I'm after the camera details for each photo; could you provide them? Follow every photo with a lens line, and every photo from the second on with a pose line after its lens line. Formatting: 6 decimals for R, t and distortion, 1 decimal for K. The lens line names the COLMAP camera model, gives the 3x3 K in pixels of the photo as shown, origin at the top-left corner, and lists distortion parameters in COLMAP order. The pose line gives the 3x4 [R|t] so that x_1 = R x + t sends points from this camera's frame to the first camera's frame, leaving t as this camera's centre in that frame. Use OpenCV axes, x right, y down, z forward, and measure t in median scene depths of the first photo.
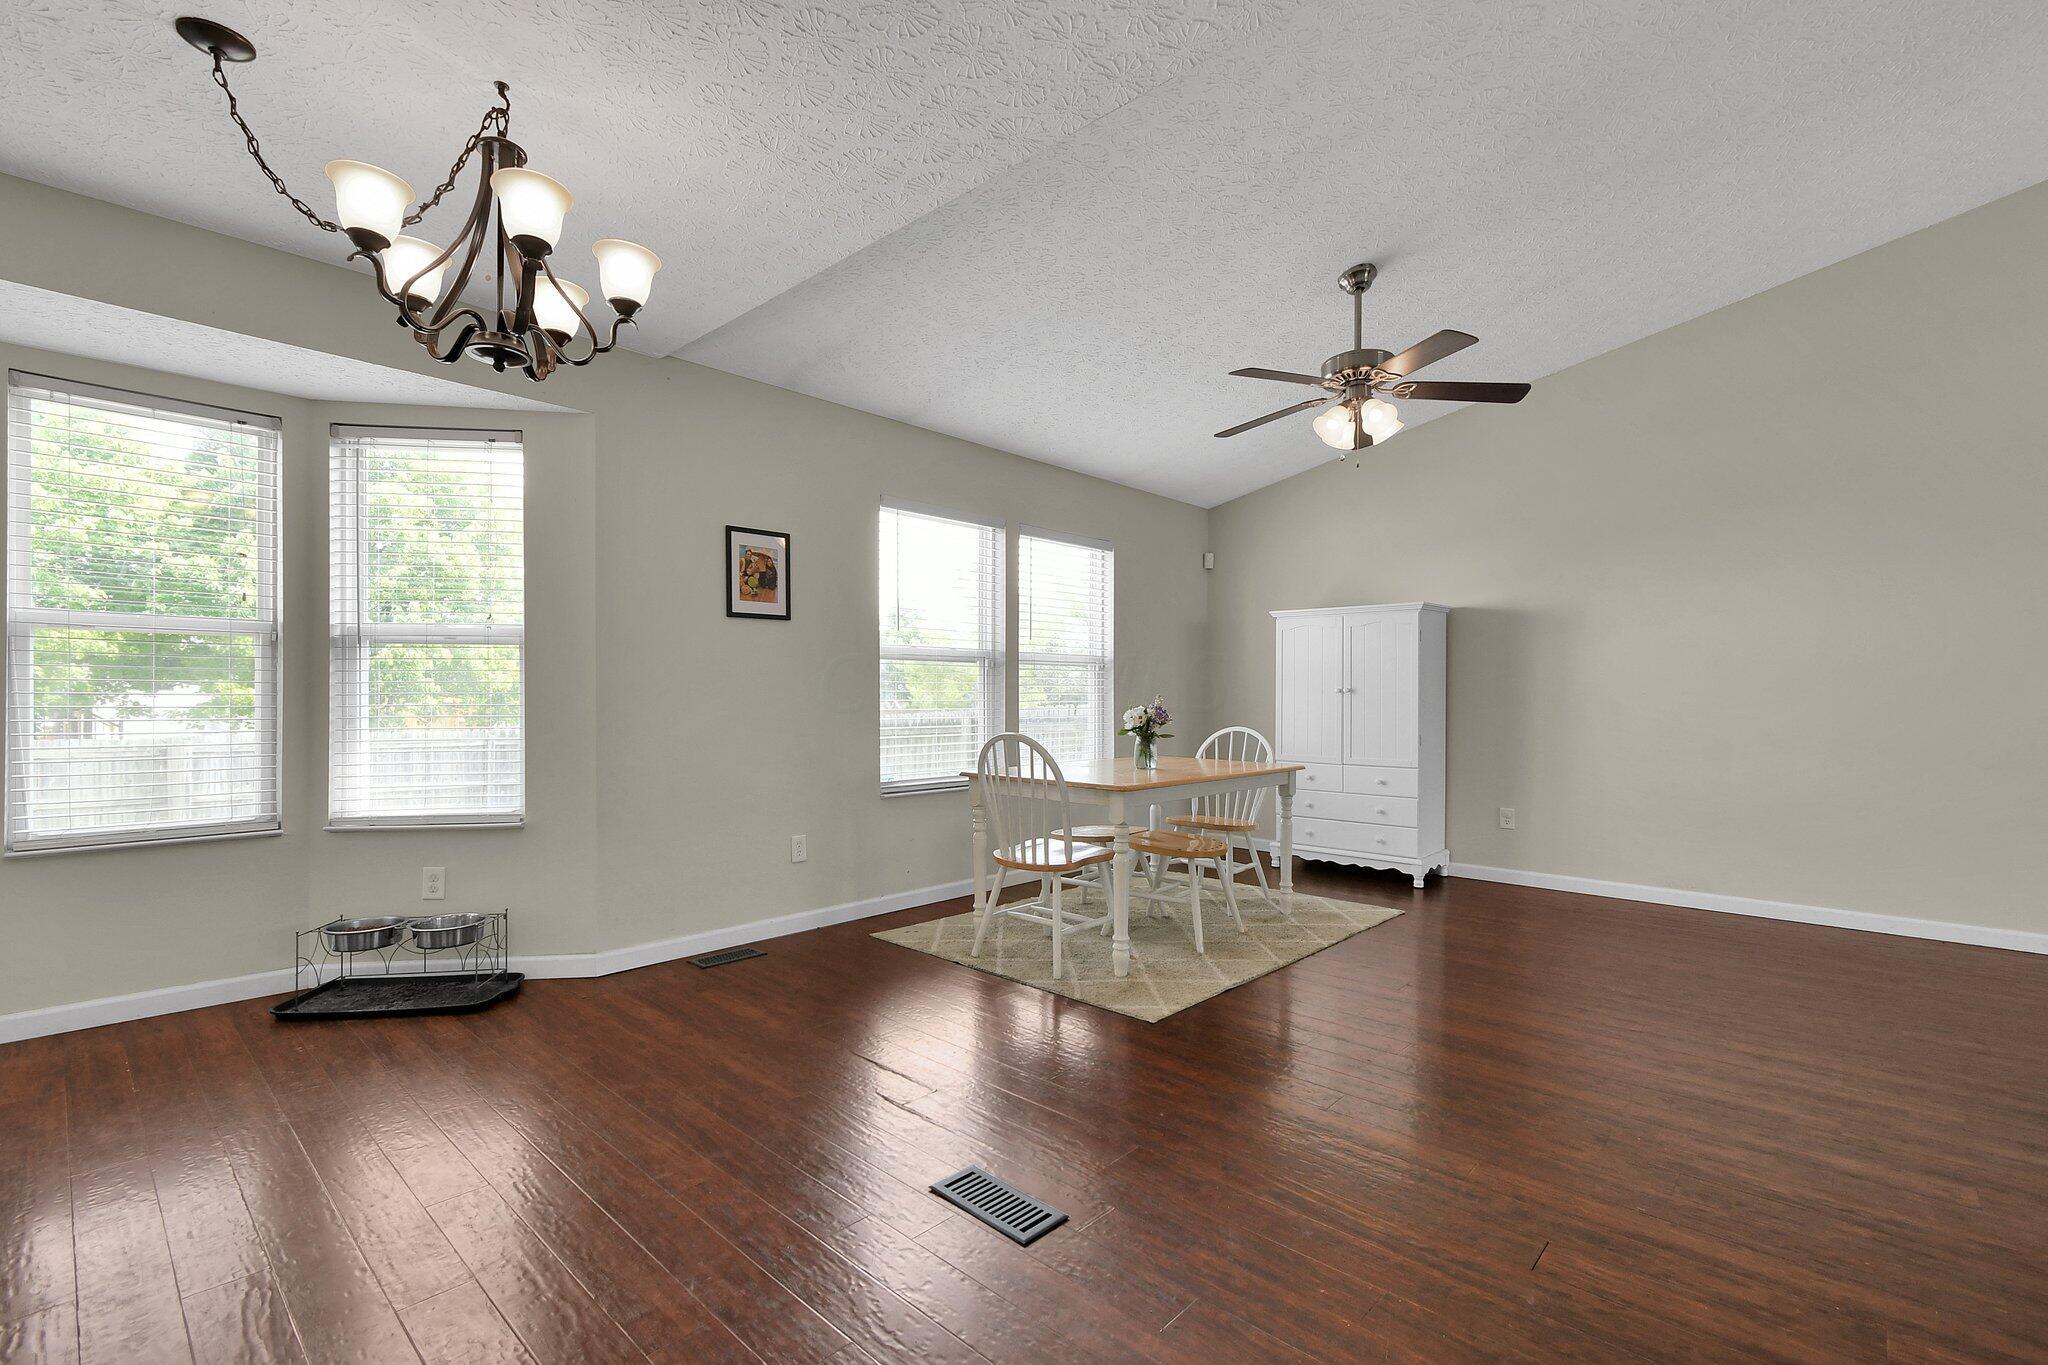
lens RADIAL K [[911.4, 0, 1012.4], [0, 911.4, 697.6], [0, 0, 1]] dist [0.002283, 0.000275]
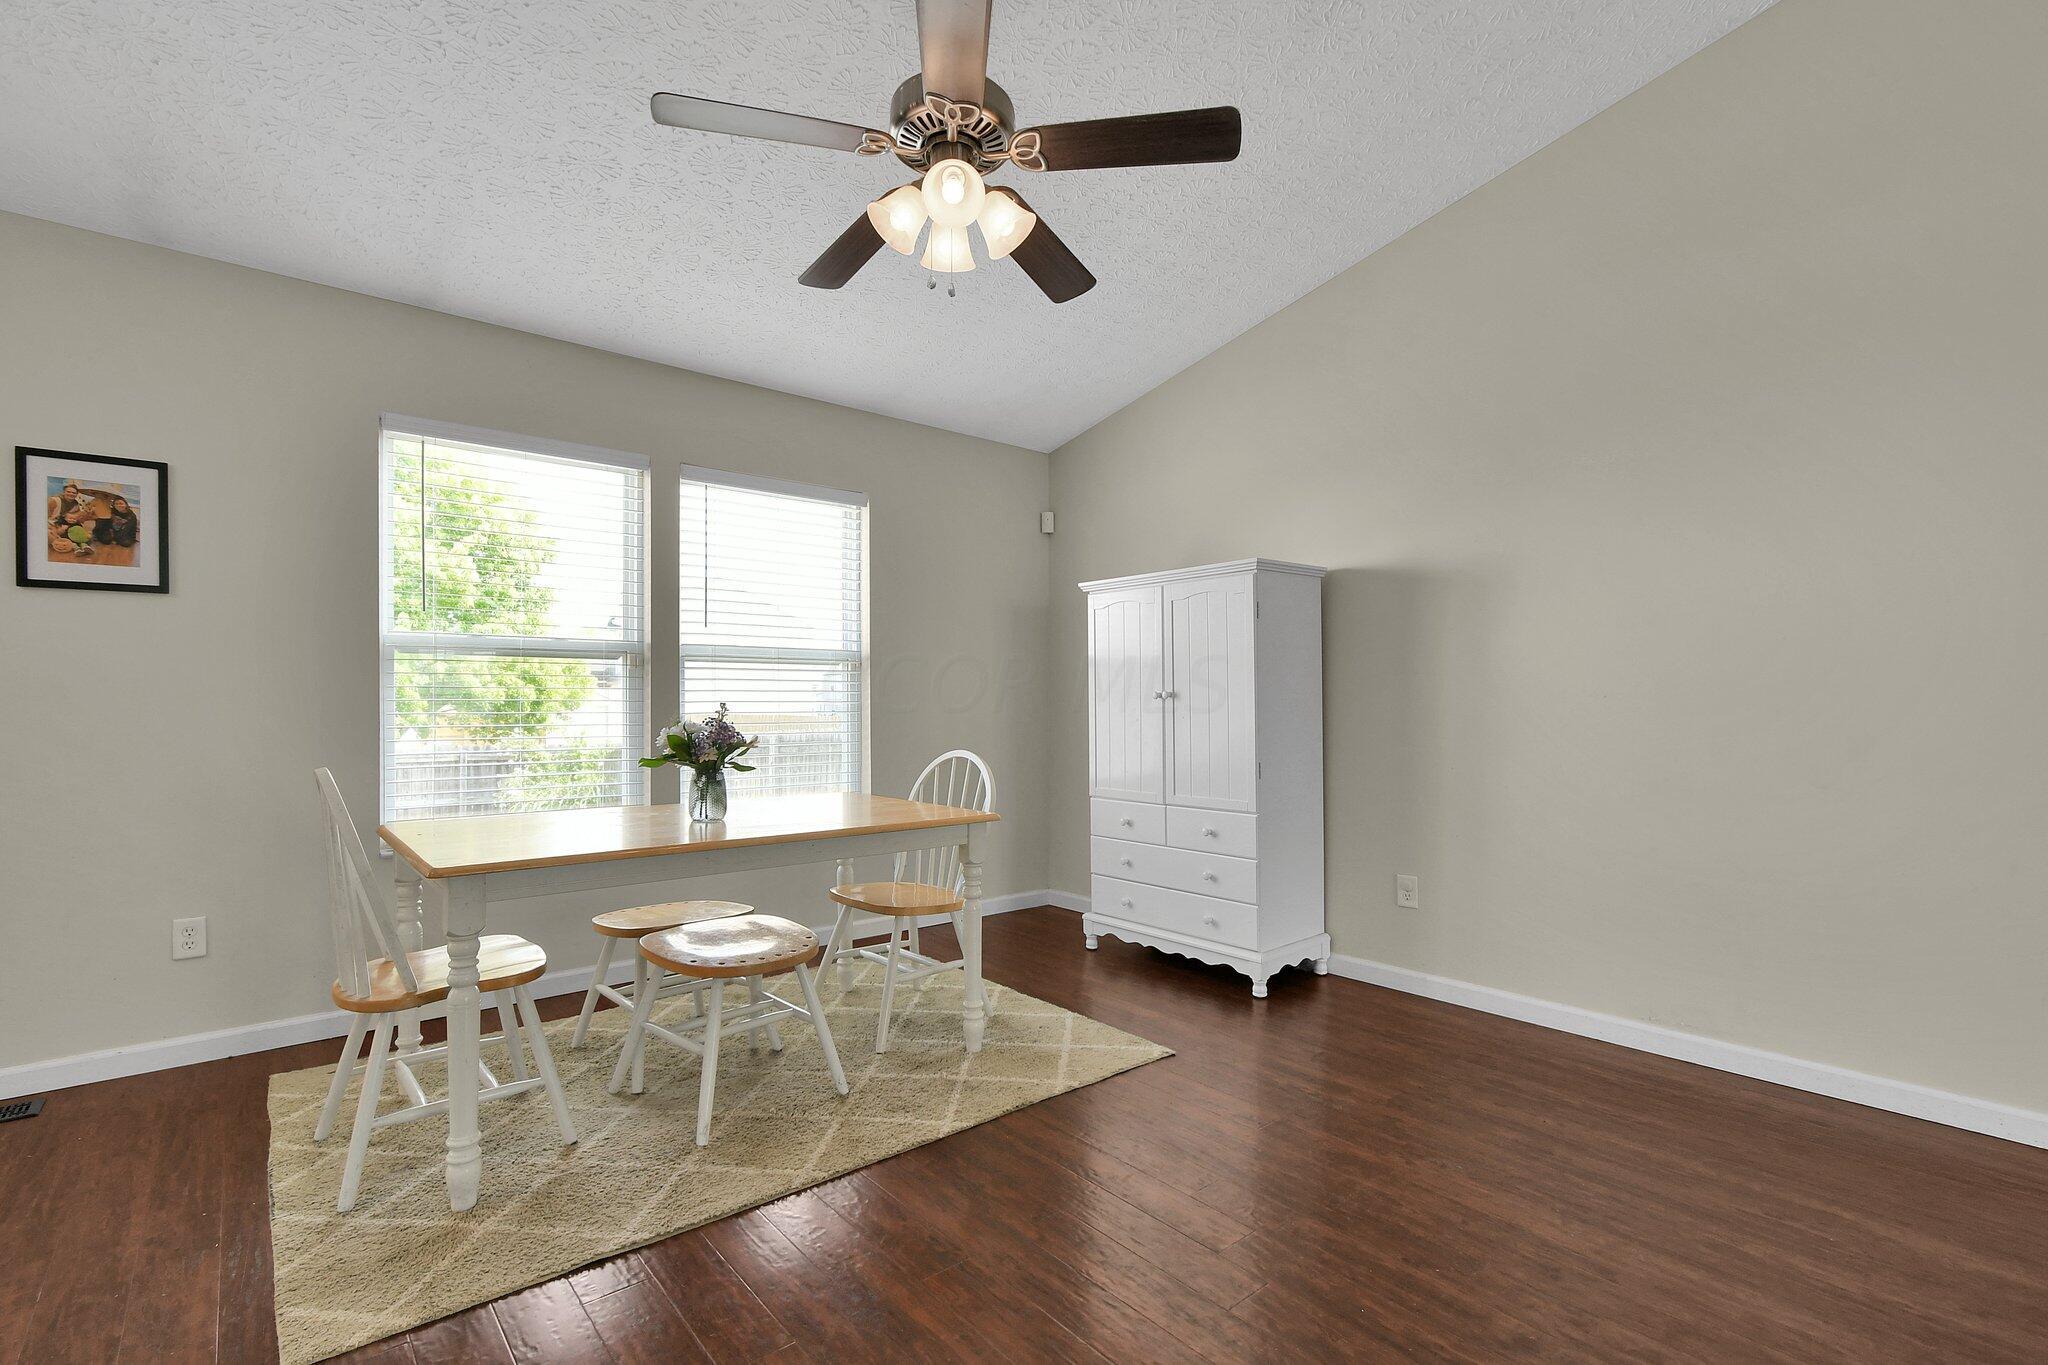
lens RADIAL K [[920.0, 0, 1009.3], [0, 920.0, 689.8], [0, 0, 1]] dist [-0.000939, -0.000546]
pose [[0.992578, -0.007751, -0.121366, 0.362603], [0.005228, 0.999764, -0.021087, 0.002454], [0.121501, 0.020296, 0.992384, 0.334692]]
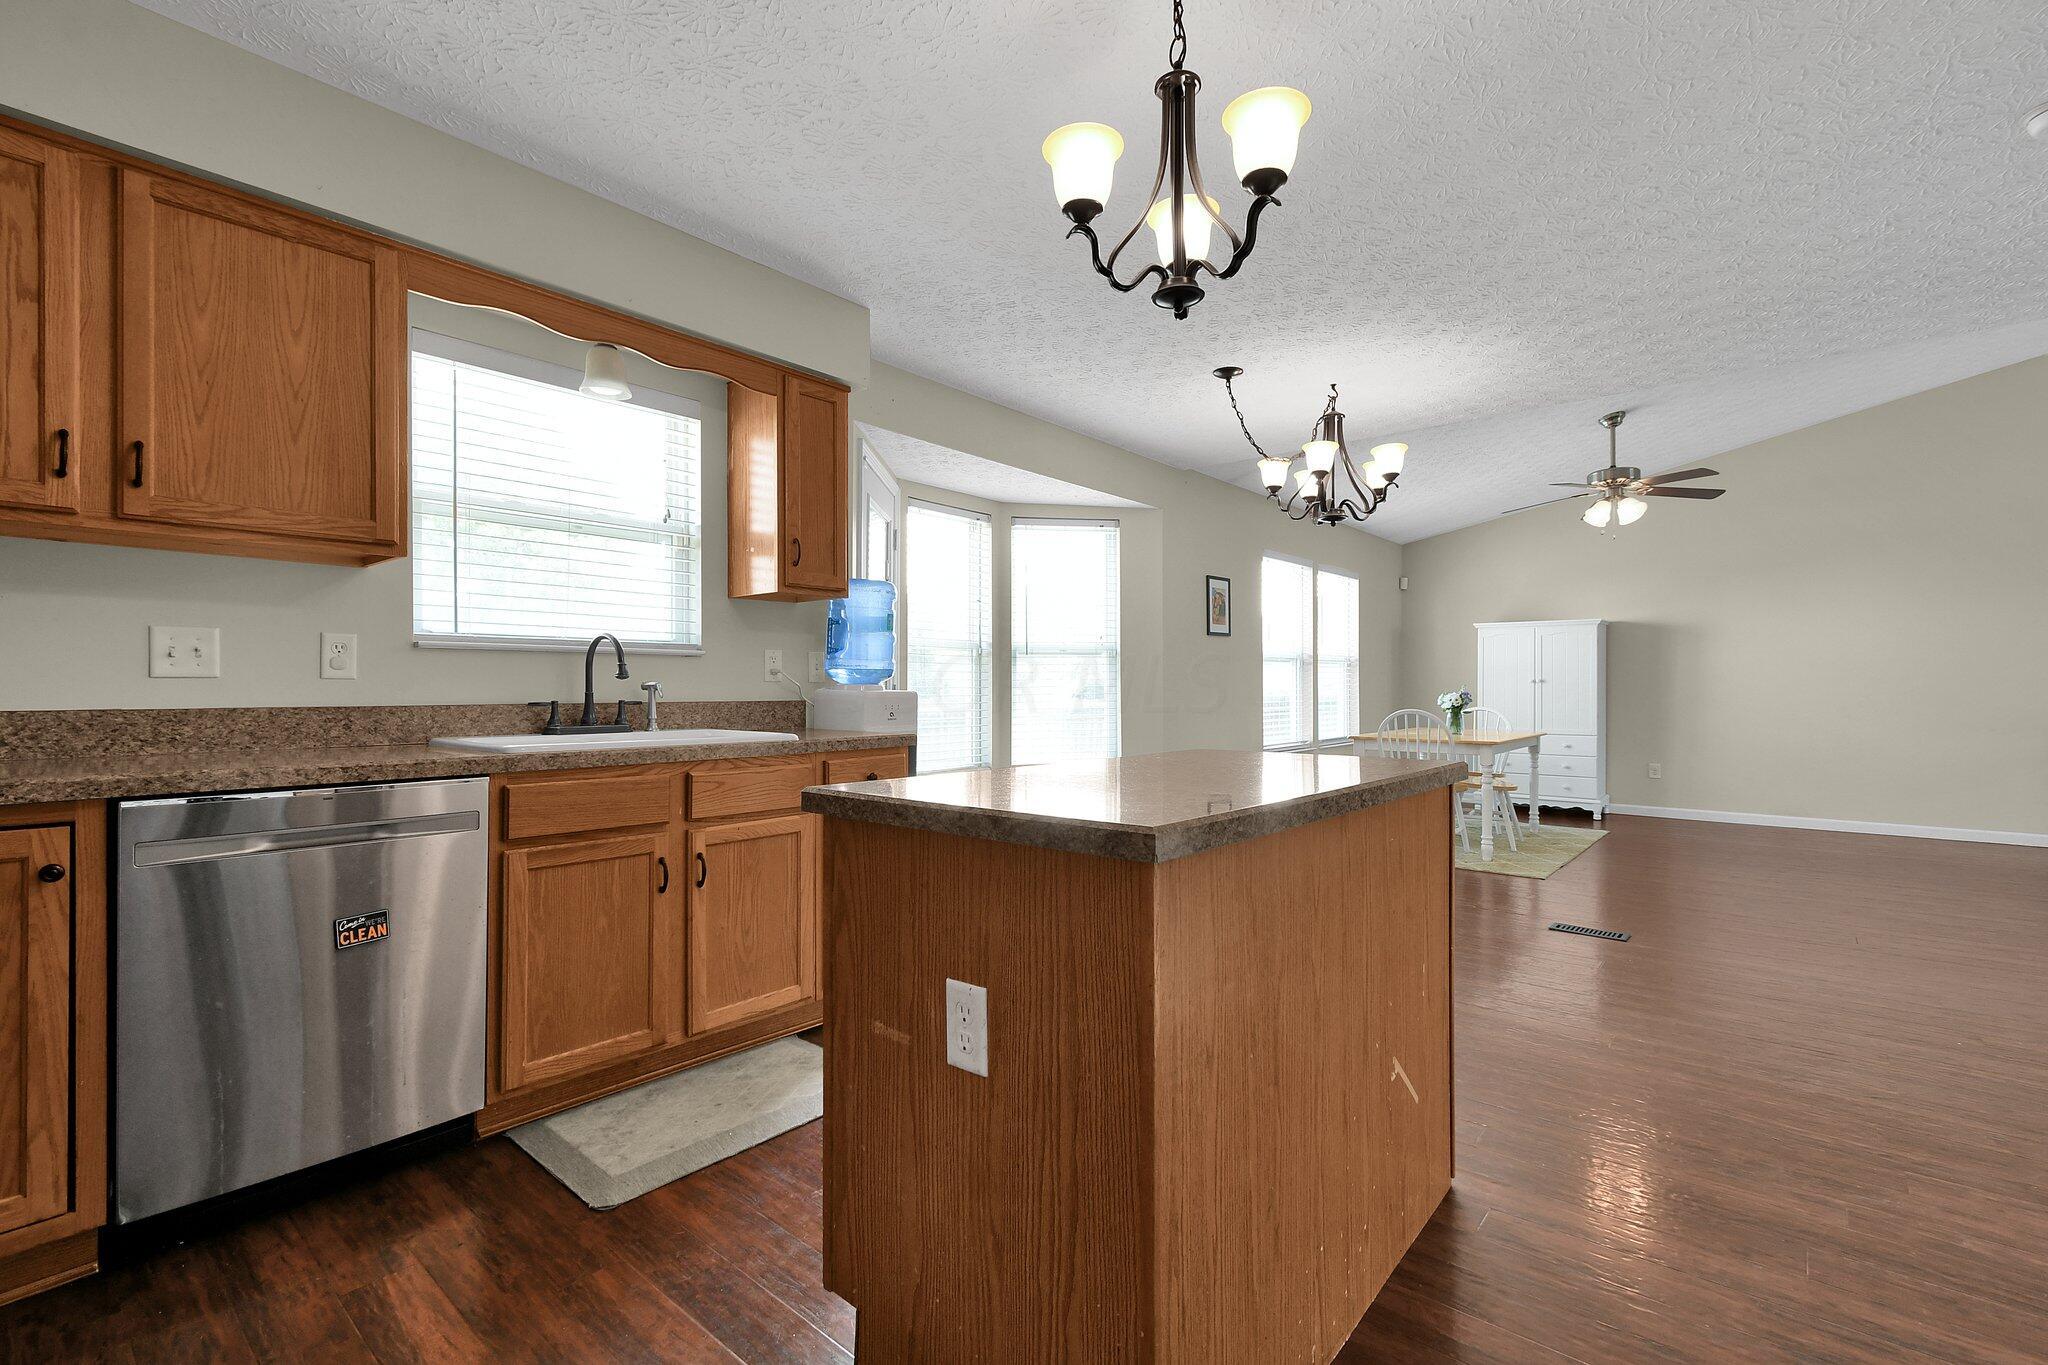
lens RADIAL K [[915.9, 0, 1012.3], [0, 915.9, 683.2], [0, 0, 1]] dist [0.001221, 0.000251]
pose [[0.998952, -0.004484, 0.045549, -0.545998], [0.004688, 0.999979, -0.004369, -0.002221], [-0.045529, 0.004578, 0.998953, -0.396371]]
